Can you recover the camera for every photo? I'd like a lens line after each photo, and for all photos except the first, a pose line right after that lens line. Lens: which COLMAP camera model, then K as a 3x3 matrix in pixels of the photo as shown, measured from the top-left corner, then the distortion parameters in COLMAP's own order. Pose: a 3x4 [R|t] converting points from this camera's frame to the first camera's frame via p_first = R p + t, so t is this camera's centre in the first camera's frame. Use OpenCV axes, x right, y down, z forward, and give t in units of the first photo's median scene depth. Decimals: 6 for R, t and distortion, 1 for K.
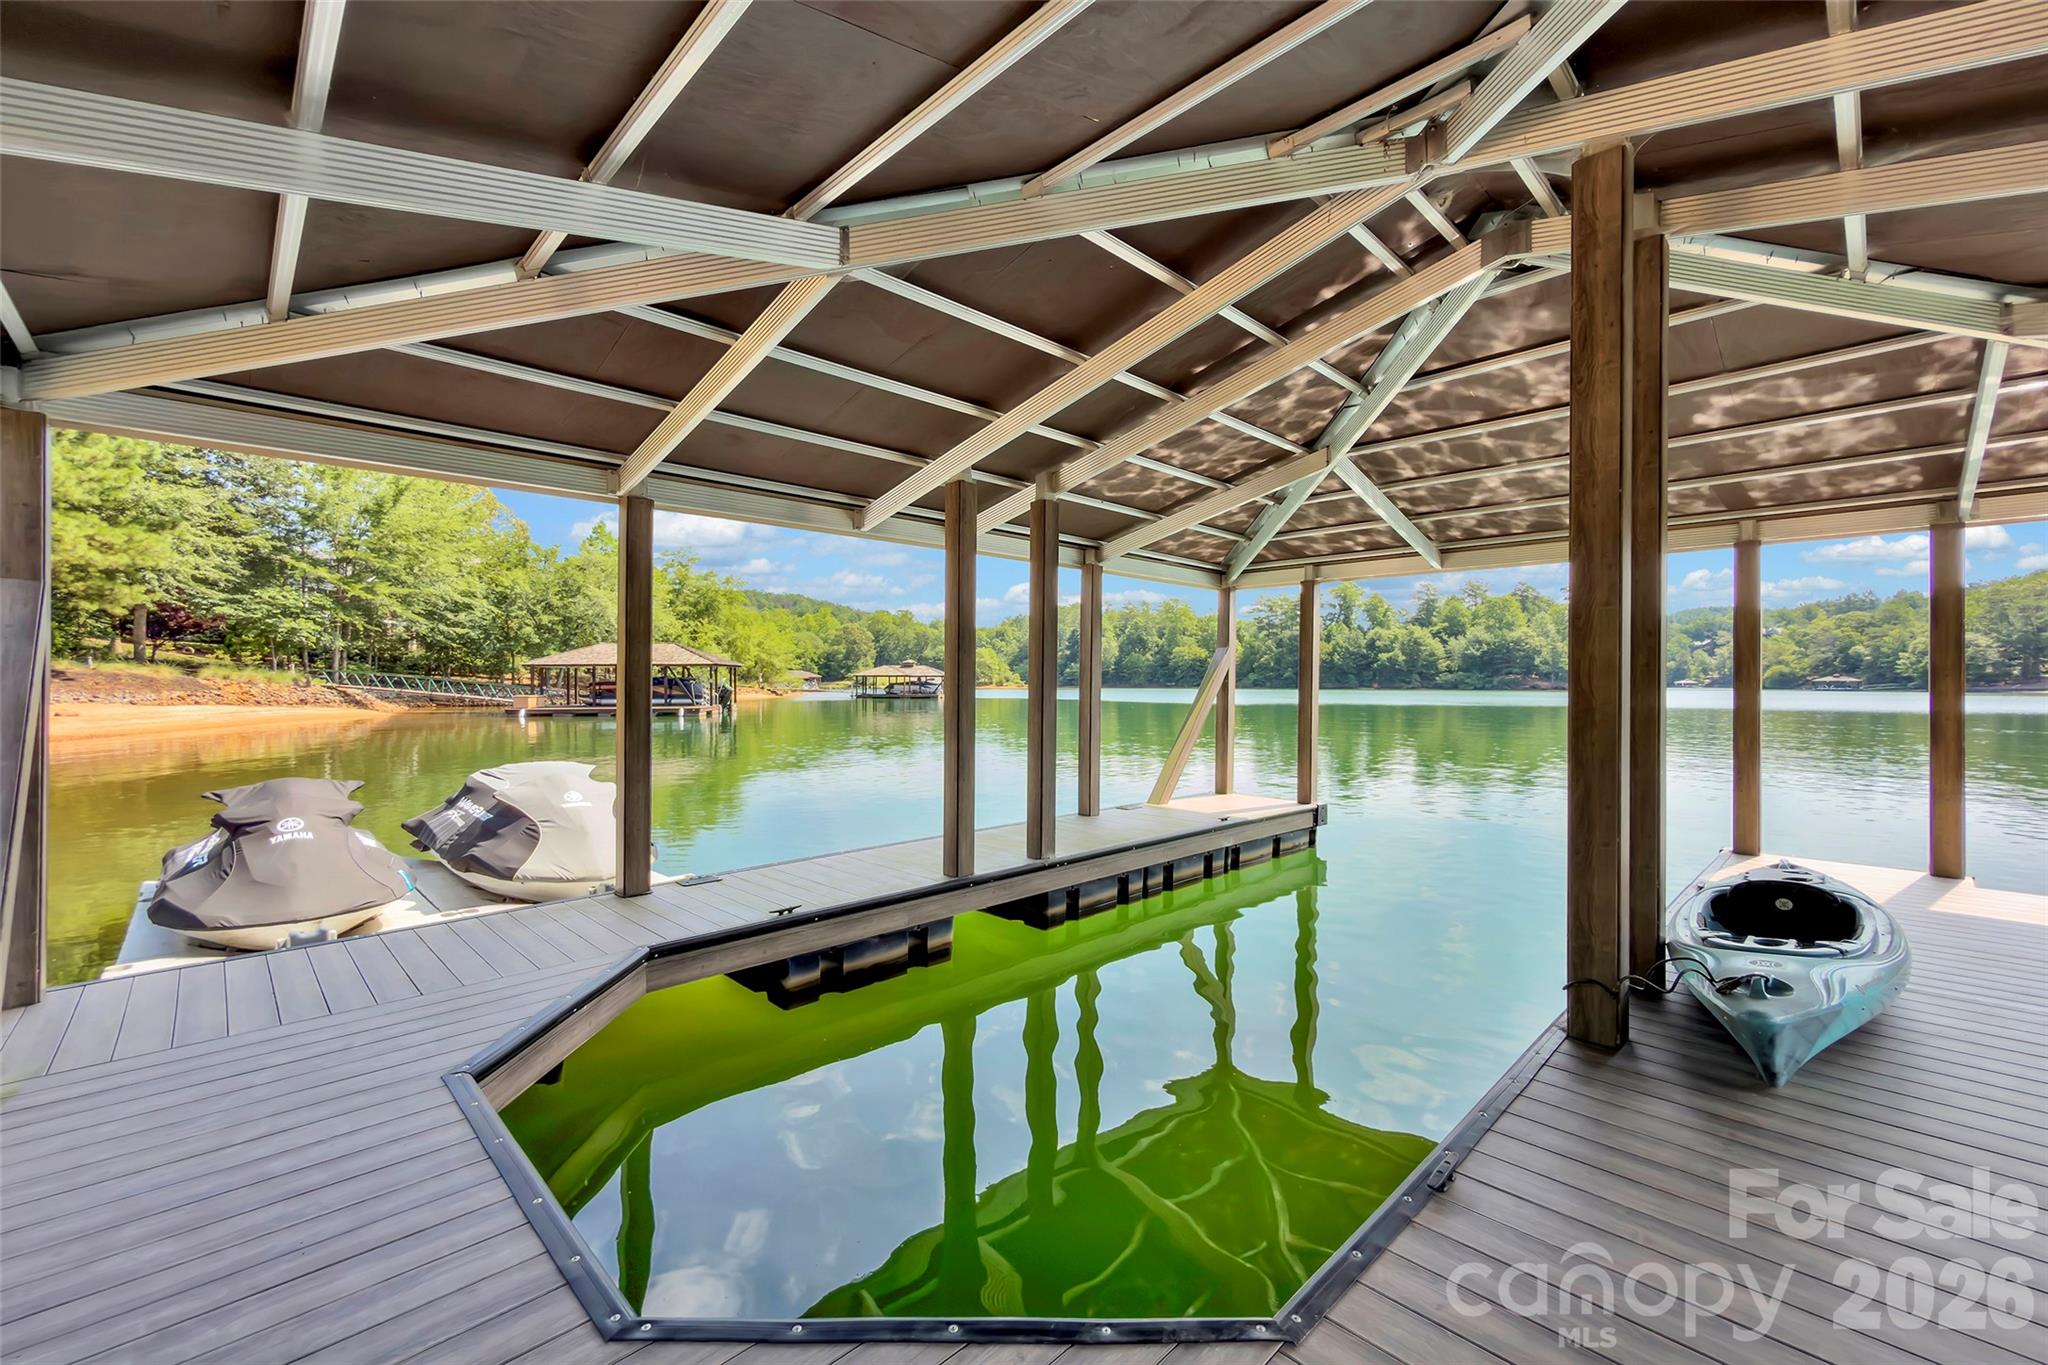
lens RADIAL K [[839.2, 0, 1024.0], [0, 839.2, 682.5], [0, 0, 1]] dist [0.000982, 0.000082]
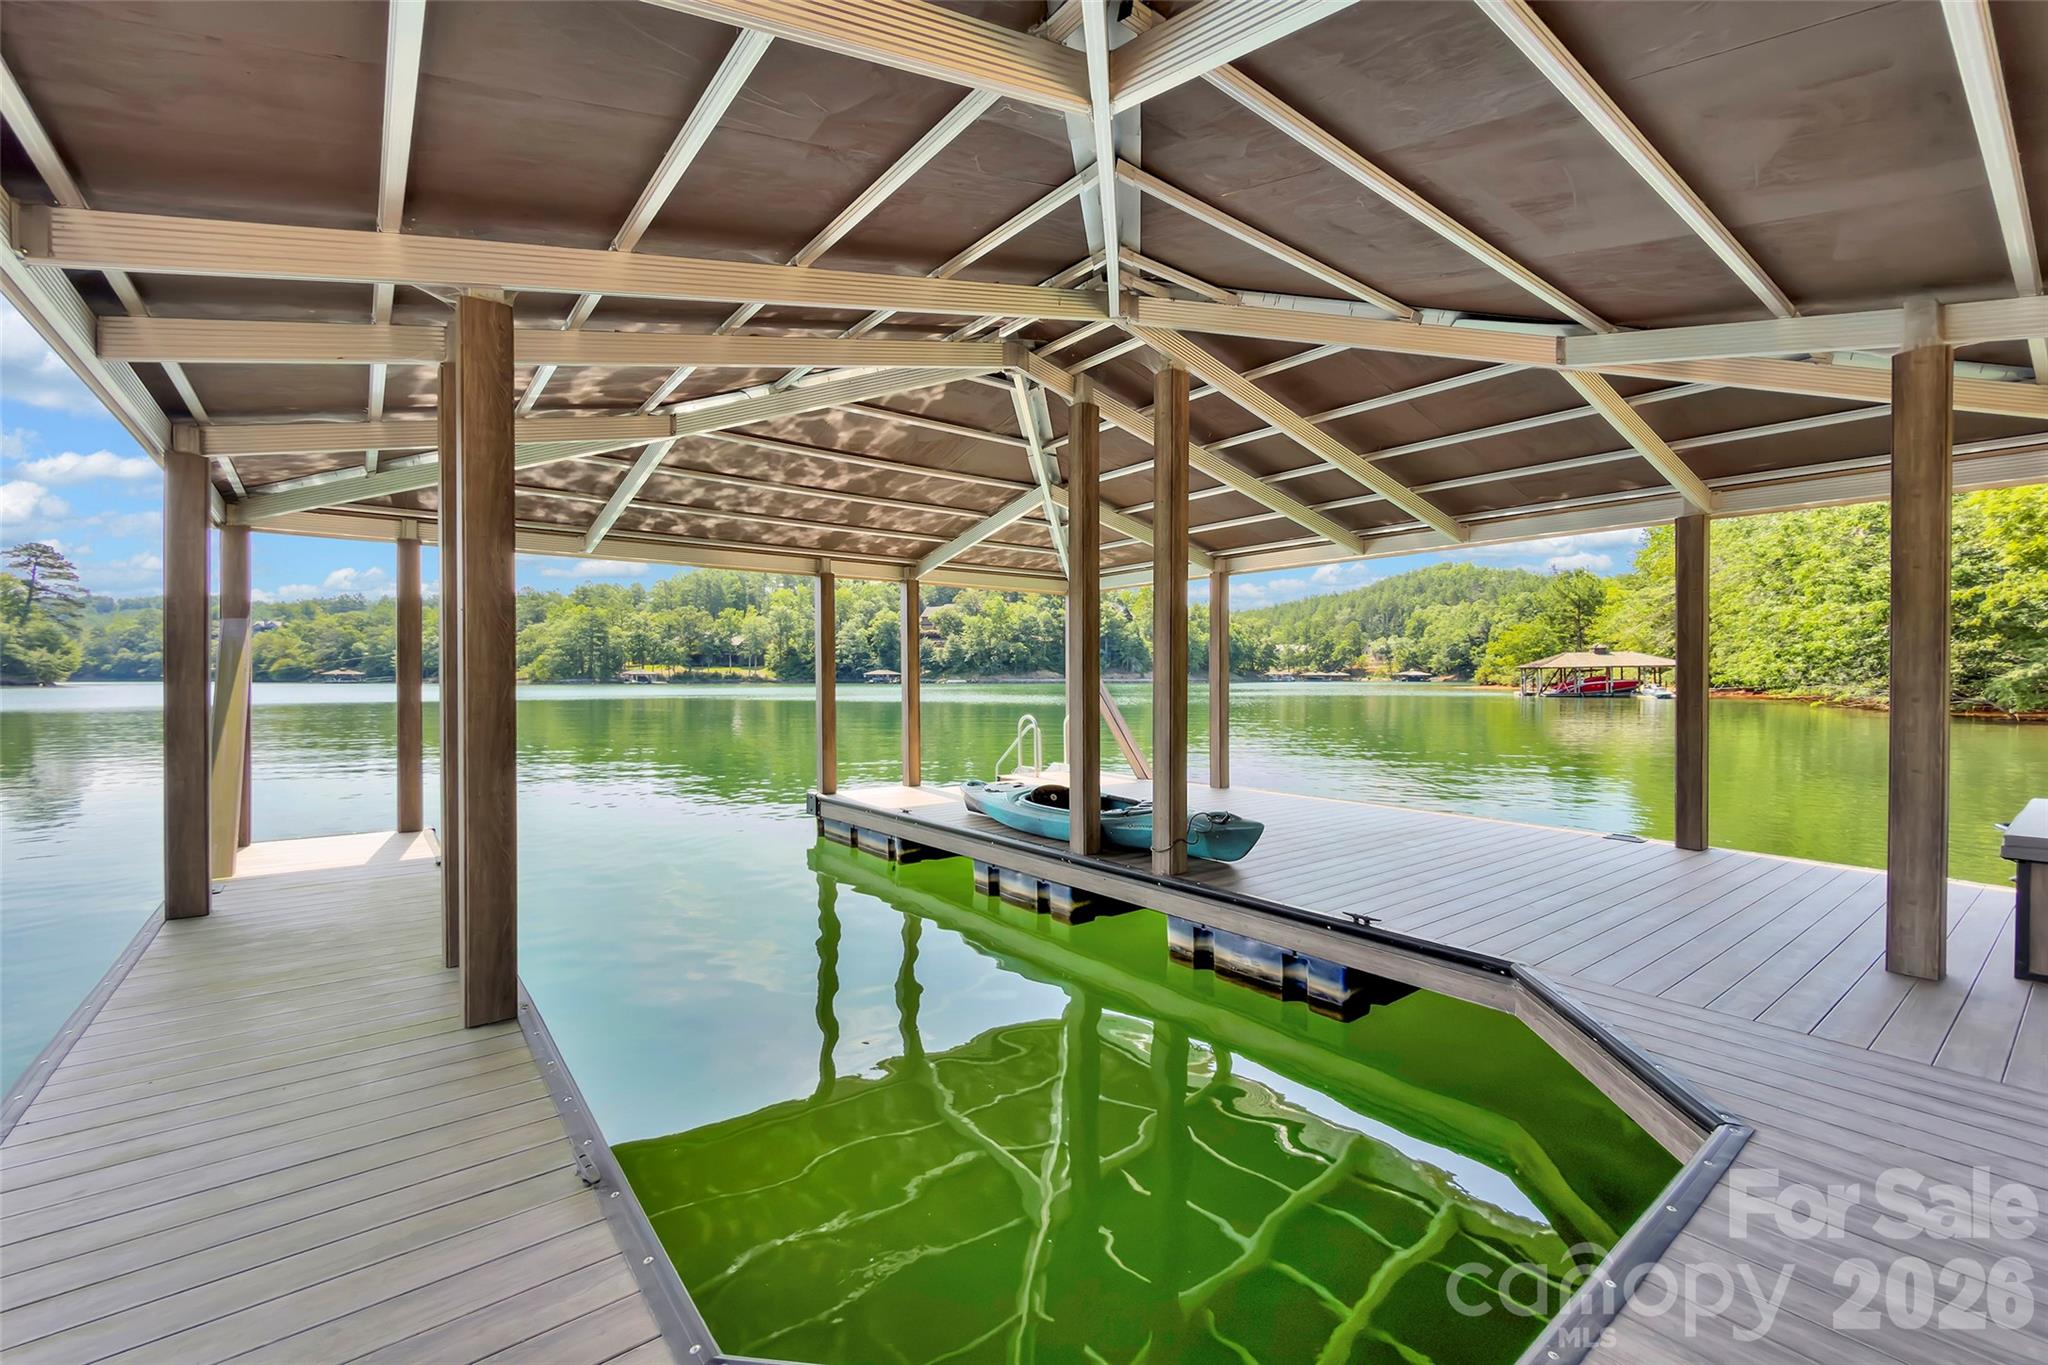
lens RADIAL K [[839.2, 0, 1024.0], [0, 839.2, 682.5], [0, 0, 1]] dist [0.000982, 0.000082]
pose [[0.999796, -0.000853, -0.020174, 0.867232], [0.000989, 0.999977, 0.006747, 0.001418], [0.020168, -0.006765, 0.999774, -0.028740]]
